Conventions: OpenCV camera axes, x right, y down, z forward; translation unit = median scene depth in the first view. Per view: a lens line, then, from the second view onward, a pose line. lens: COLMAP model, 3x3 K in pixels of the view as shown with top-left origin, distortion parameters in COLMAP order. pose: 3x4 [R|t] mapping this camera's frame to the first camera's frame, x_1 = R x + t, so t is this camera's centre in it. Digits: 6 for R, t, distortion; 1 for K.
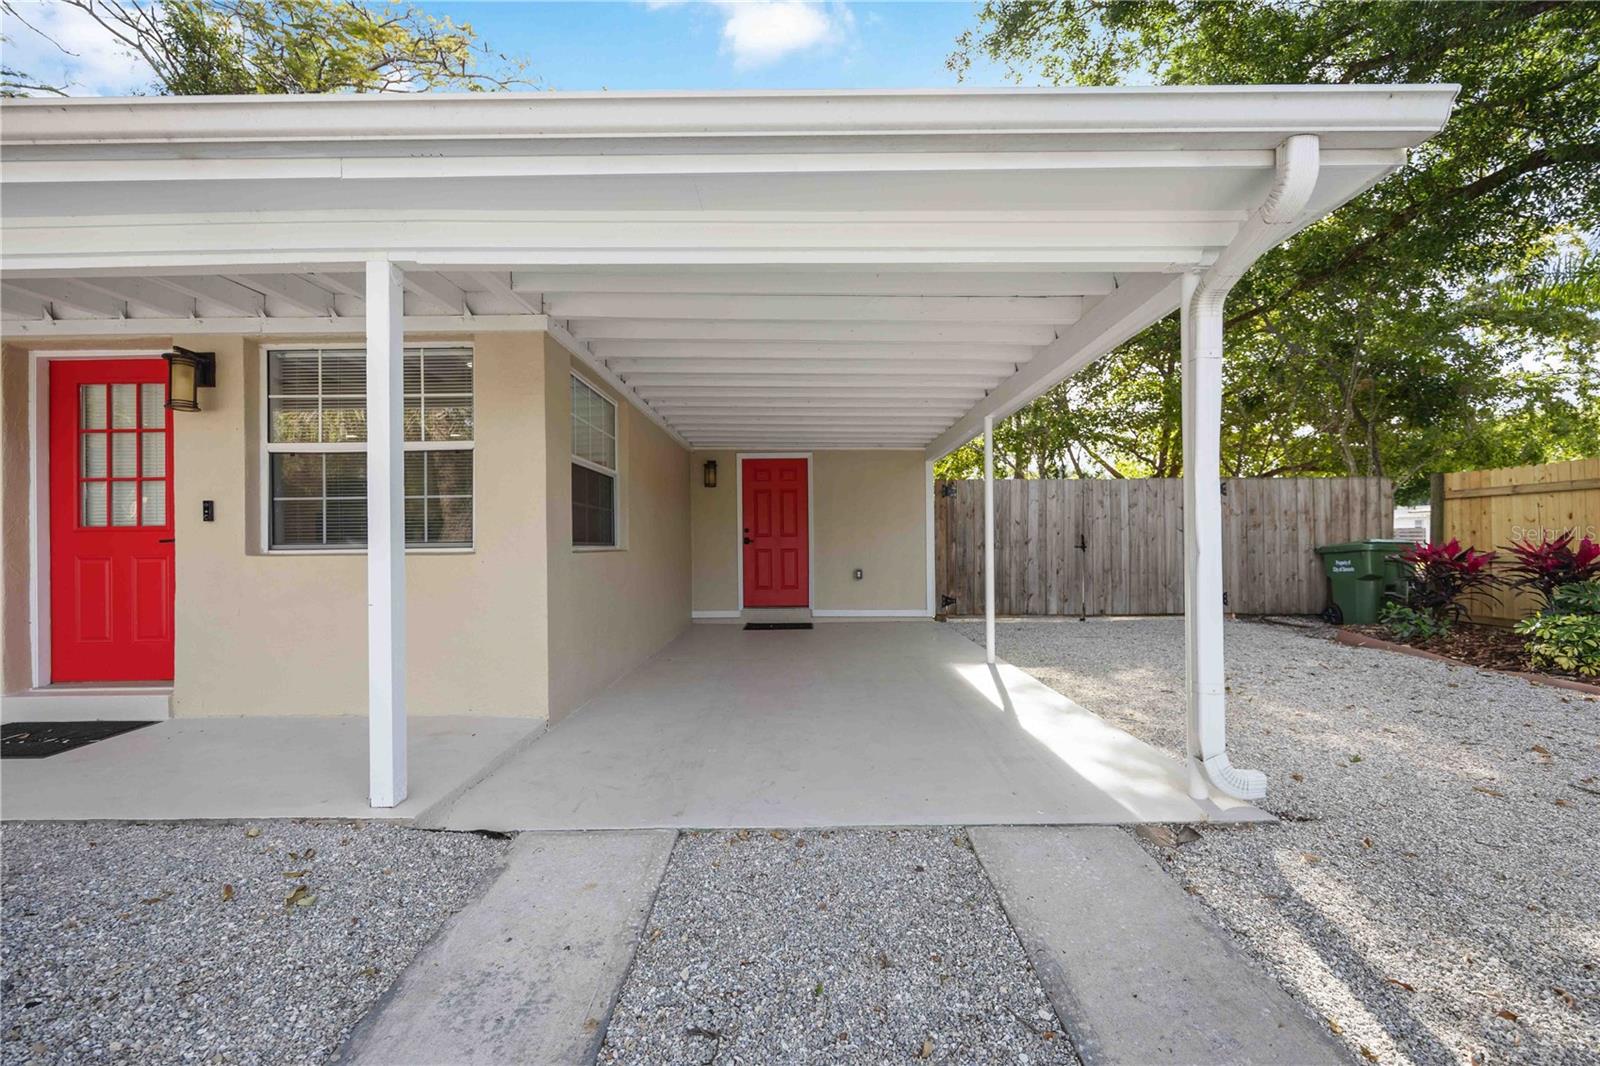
lens RADIAL K [[645.0, 0, 812.4], [0, 645.0, 540.1], [0, 0, 1]] dist [-0.000922, -0.000059]
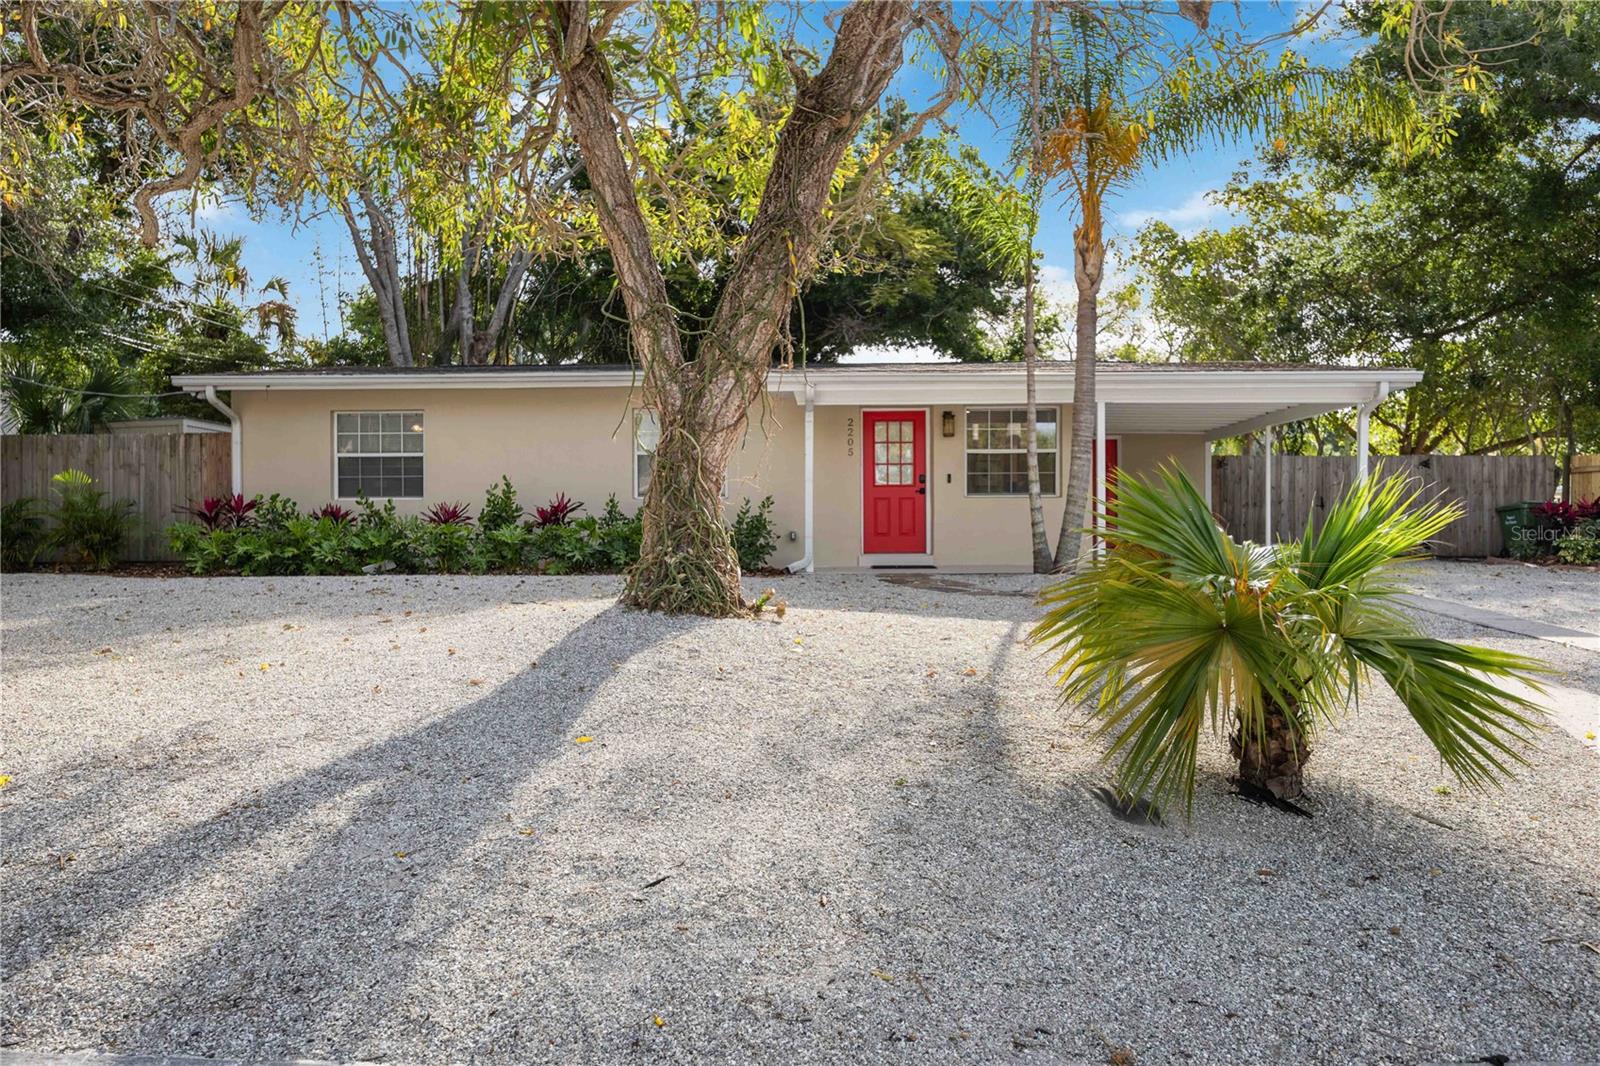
lens RADIAL K [[1102.7, 0, 800.0], [0, 1102.7, 533.0], [0, 0, 1]] dist [0.000035, -0.000115]
pose [[0.999041, 0.008260, -0.042992, -0.579124], [-0.007834, 0.999919, 0.010067, 0.052954], [0.043071, -0.009720, 0.999025, -1.369721]]
